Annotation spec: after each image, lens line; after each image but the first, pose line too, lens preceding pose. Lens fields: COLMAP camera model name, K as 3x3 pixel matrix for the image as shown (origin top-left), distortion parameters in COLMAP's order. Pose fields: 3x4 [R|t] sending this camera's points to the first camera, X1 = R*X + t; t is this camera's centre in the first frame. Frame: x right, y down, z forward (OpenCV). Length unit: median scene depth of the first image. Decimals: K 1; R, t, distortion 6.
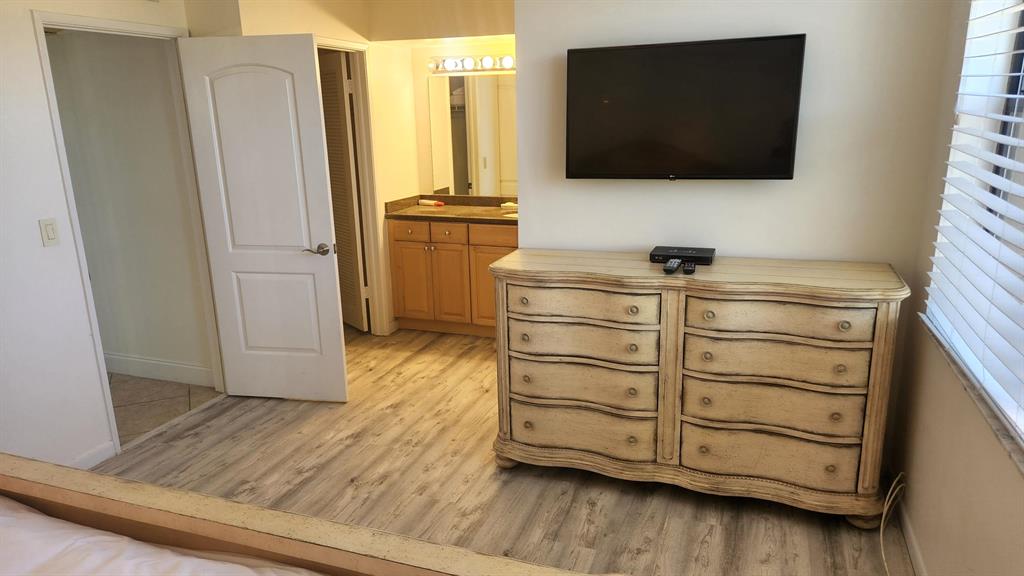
lens RADIAL K [[685.0, 0, 512.0], [0, 685.0, 288.0], [0, 0, 1]] dist [0.058966, -0.002637]
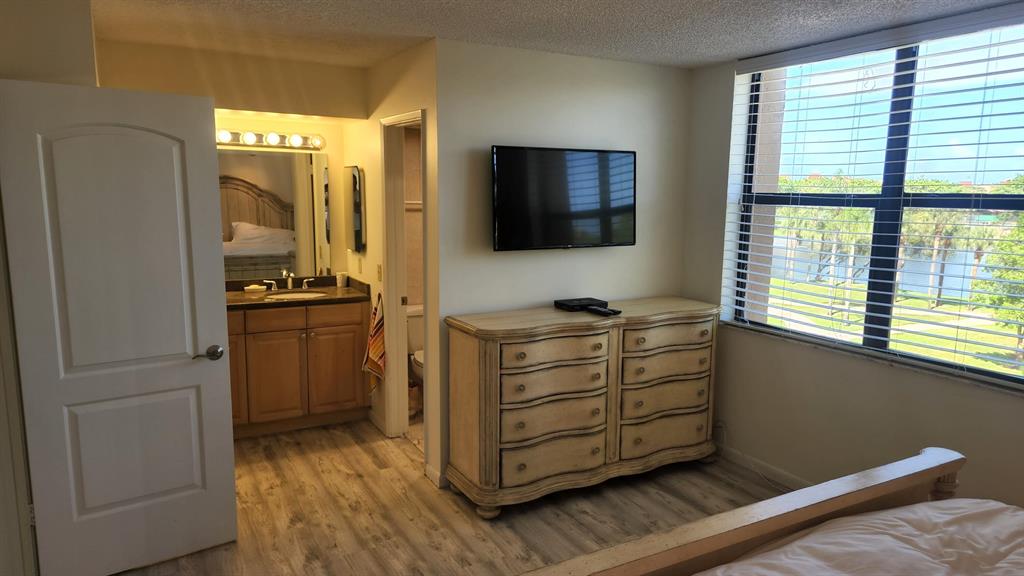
lens RADIAL K [[685.0, 0, 512.0], [0, 685.0, 288.0], [0, 0, 1]] dist [0.058966, -0.002637]
pose [[0.644824, -0.081414, 0.759983, -0.864978], [0.165048, 0.985684, -0.034446, -0.056771], [-0.746298, 0.147645, 0.649030, 0.248992]]
